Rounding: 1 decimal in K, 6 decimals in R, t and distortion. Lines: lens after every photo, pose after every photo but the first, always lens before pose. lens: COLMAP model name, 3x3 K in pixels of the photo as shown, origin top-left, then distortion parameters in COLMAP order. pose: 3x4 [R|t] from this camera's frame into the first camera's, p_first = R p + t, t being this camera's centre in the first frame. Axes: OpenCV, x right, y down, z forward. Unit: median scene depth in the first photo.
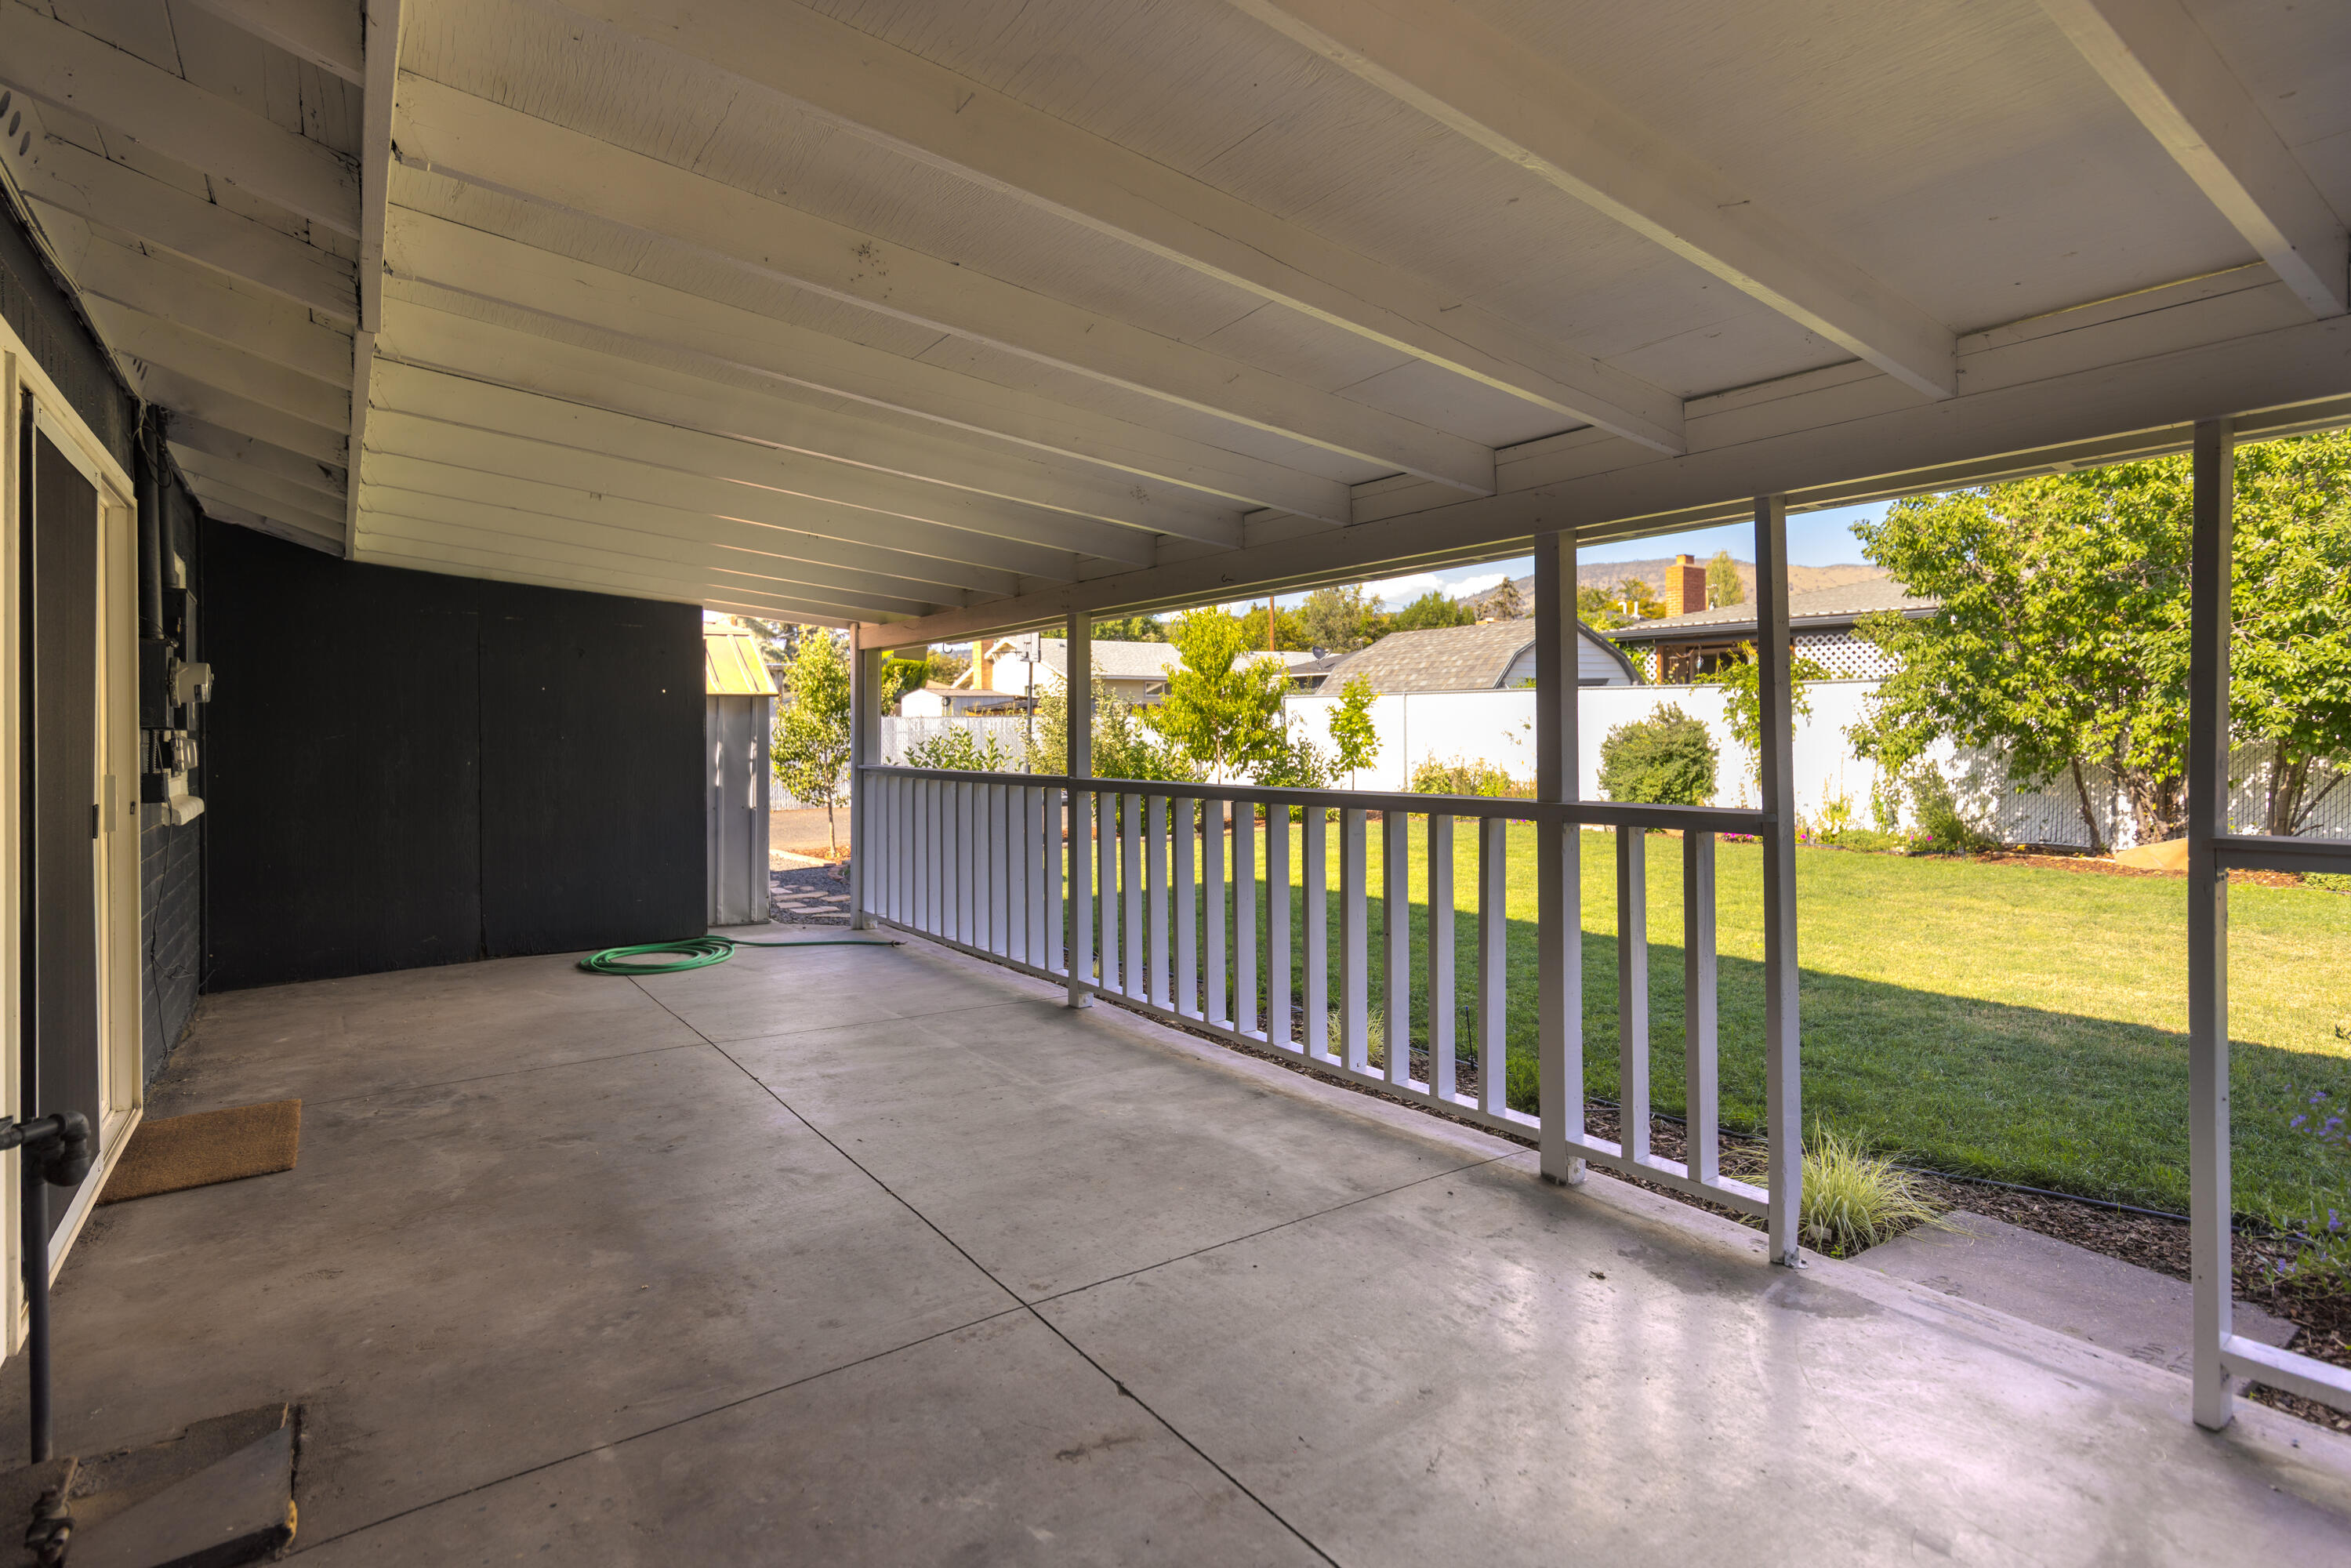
lens RADIAL K [[1189.7, 0, 1153.3], [0, 1189.7, 741.0], [0, 0, 1]] dist [0.003368, -0.000145]
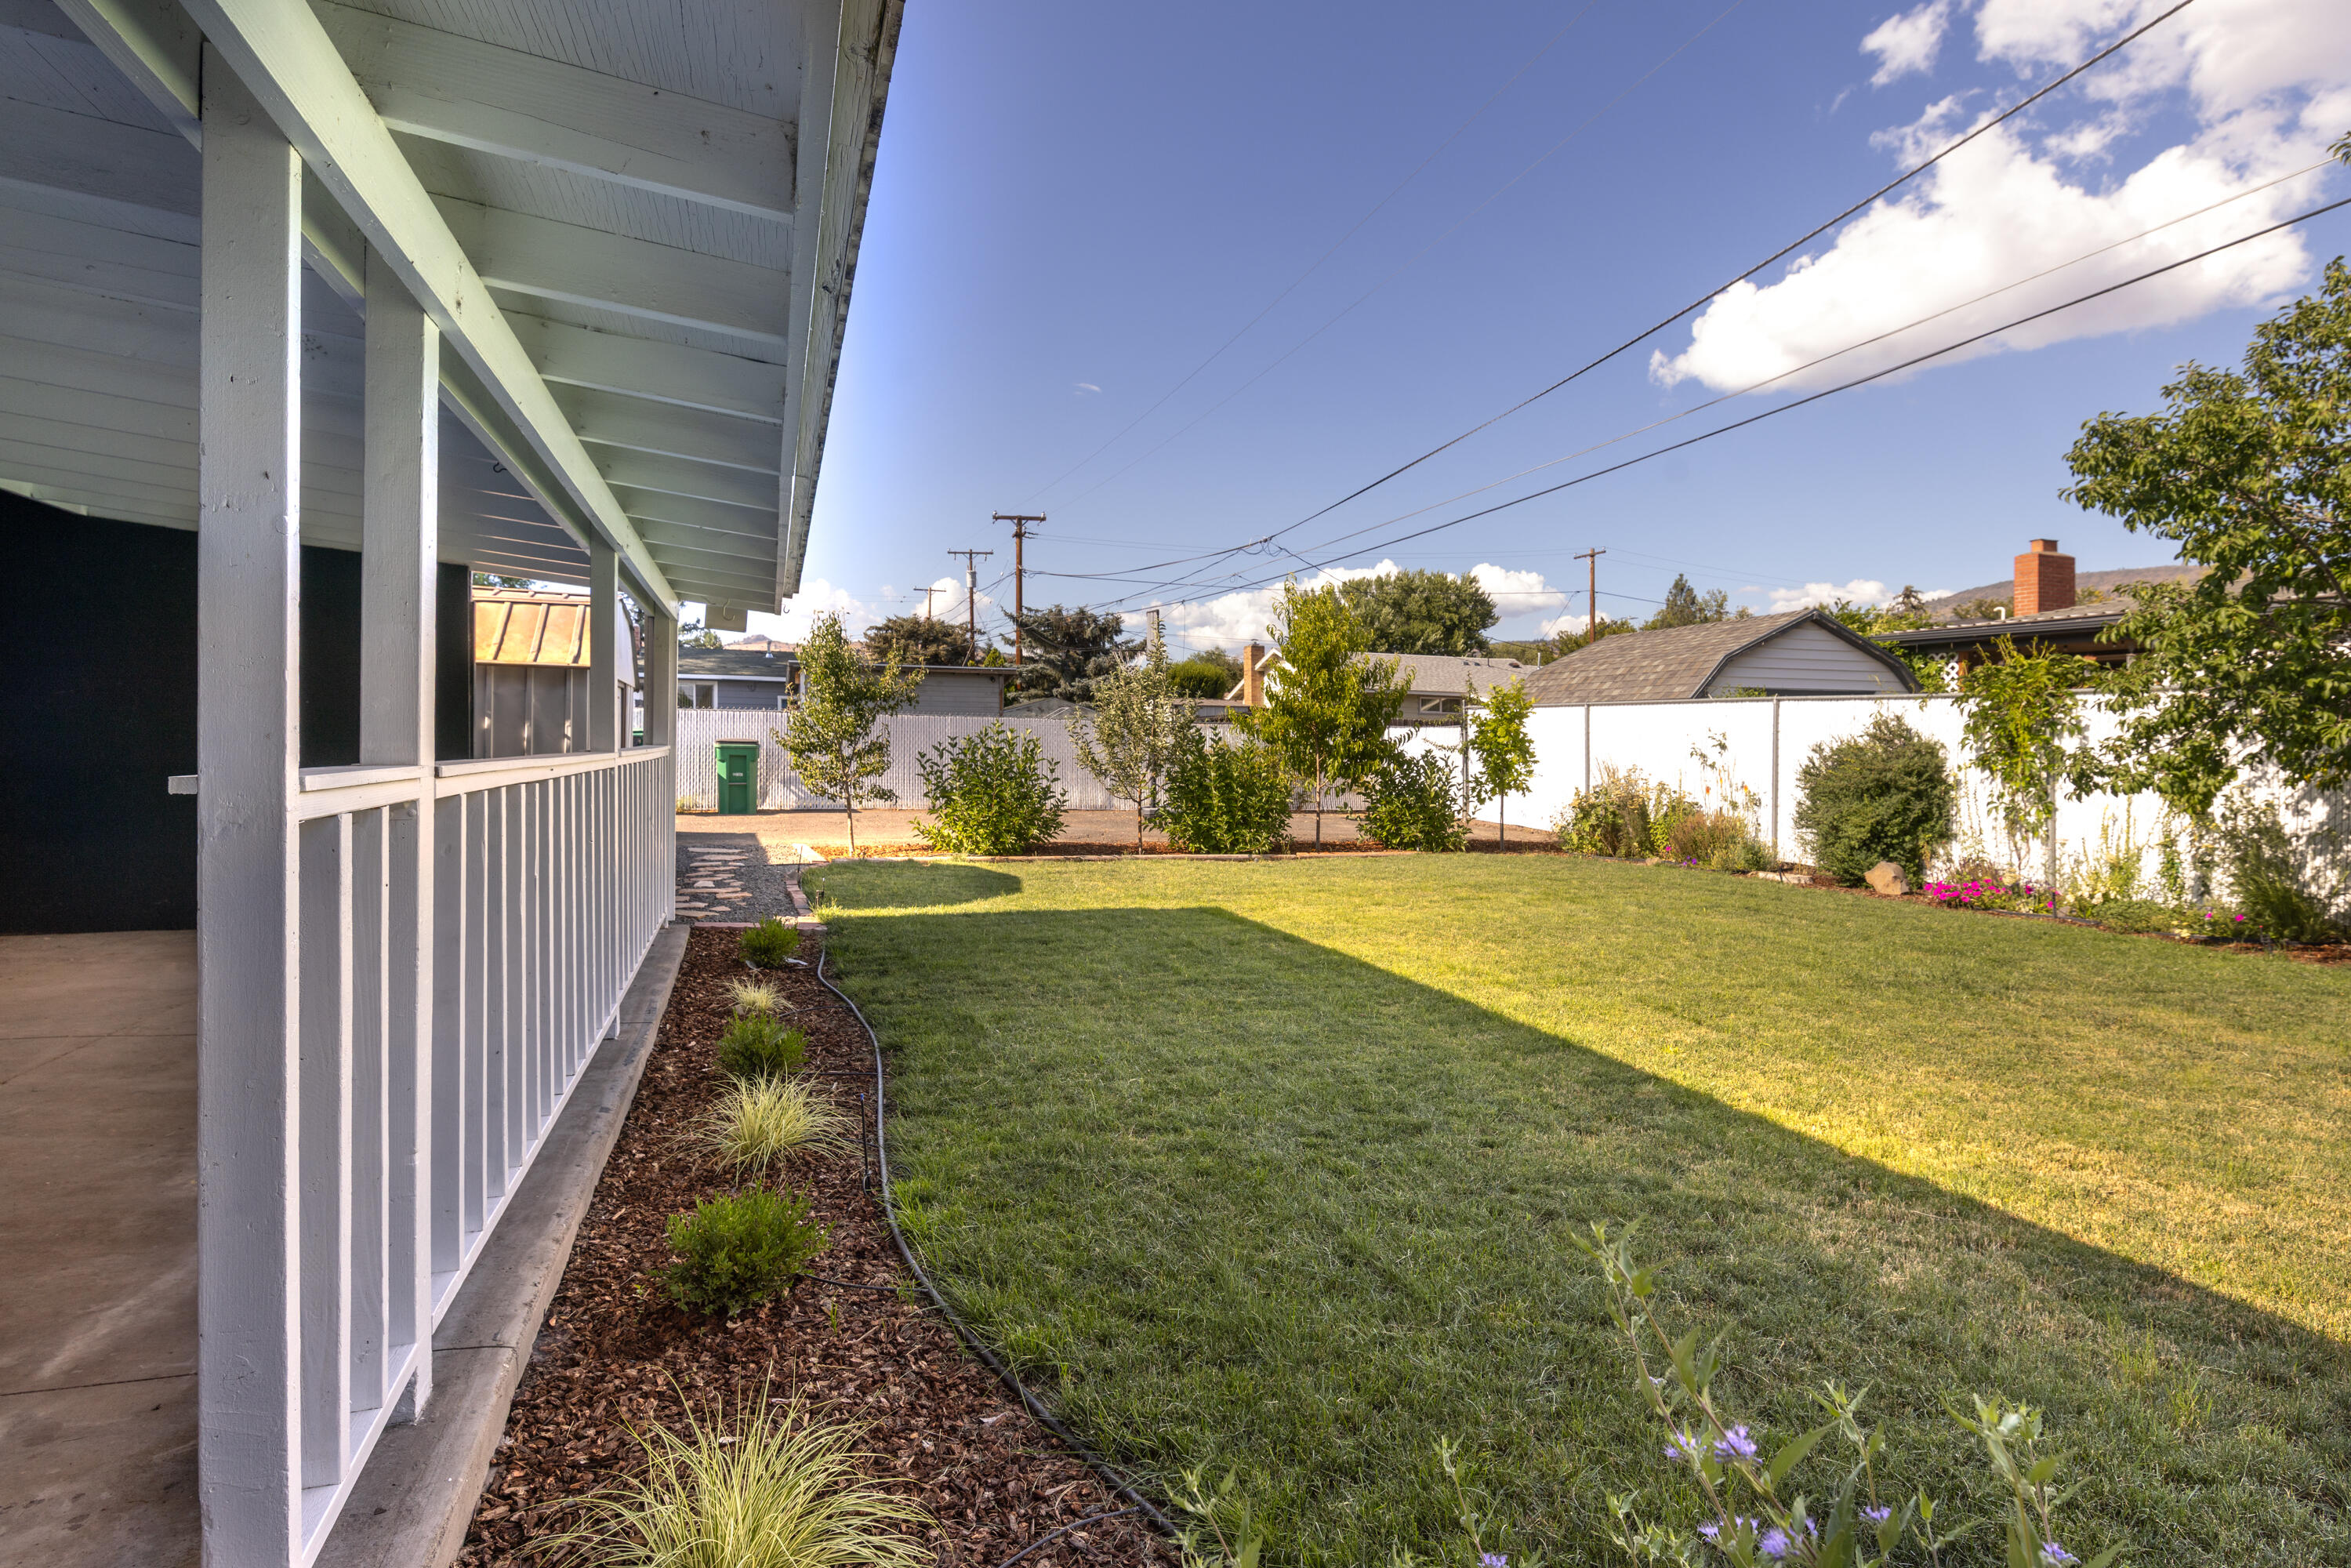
lens RADIAL K [[1198.9, 0, 1176.0], [0, 1198.9, 772.8], [0, 0, 1]] dist [0.004758, 0.001136]
pose [[0.958784, 0.036257, -0.281812, 0.240368], [-0.033651, 0.999334, 0.014082, 0.008374], [0.282135, -0.004018, 0.959366, 0.155188]]
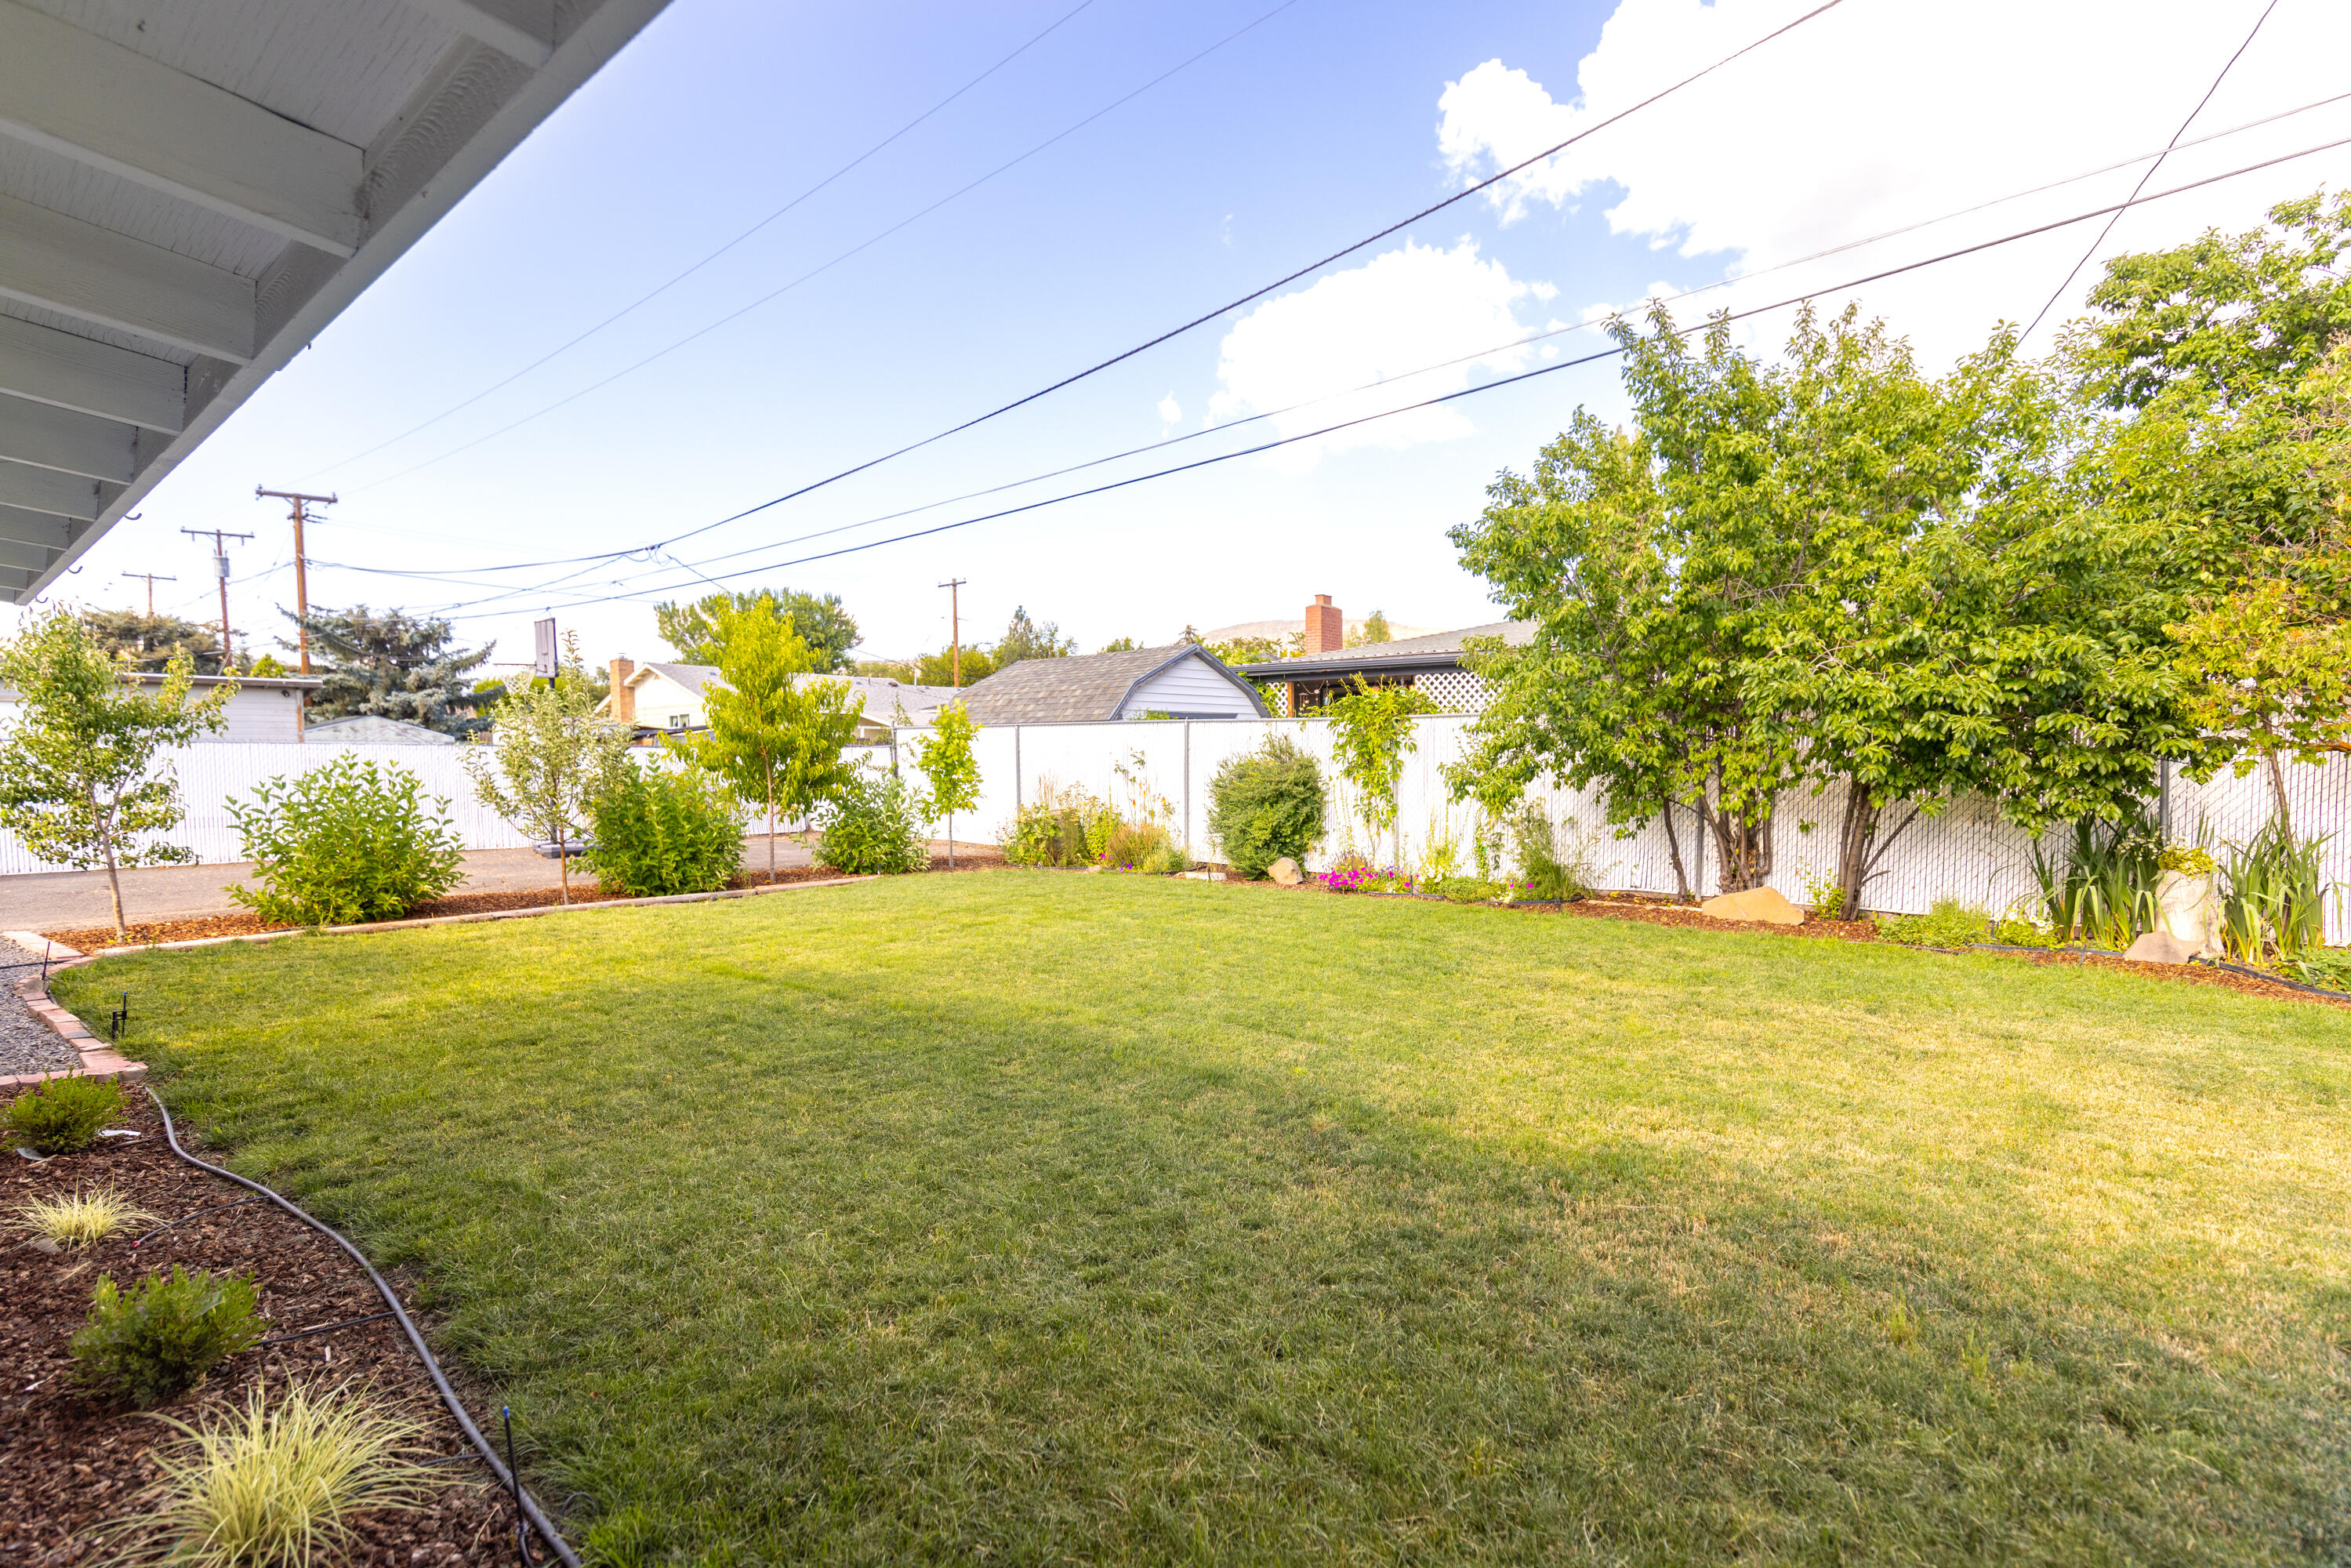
lens RADIAL K [[1110.6, 0, 1170.6], [0, 1110.6, 805.6], [0, 0, 1]] dist [0.004117, 0.000695]
pose [[0.967118, -0.001062, 0.254326, 0.151874], [-0.005366, 0.999683, 0.024580, -0.000498], [-0.254271, -0.025137, 0.966806, 0.221142]]
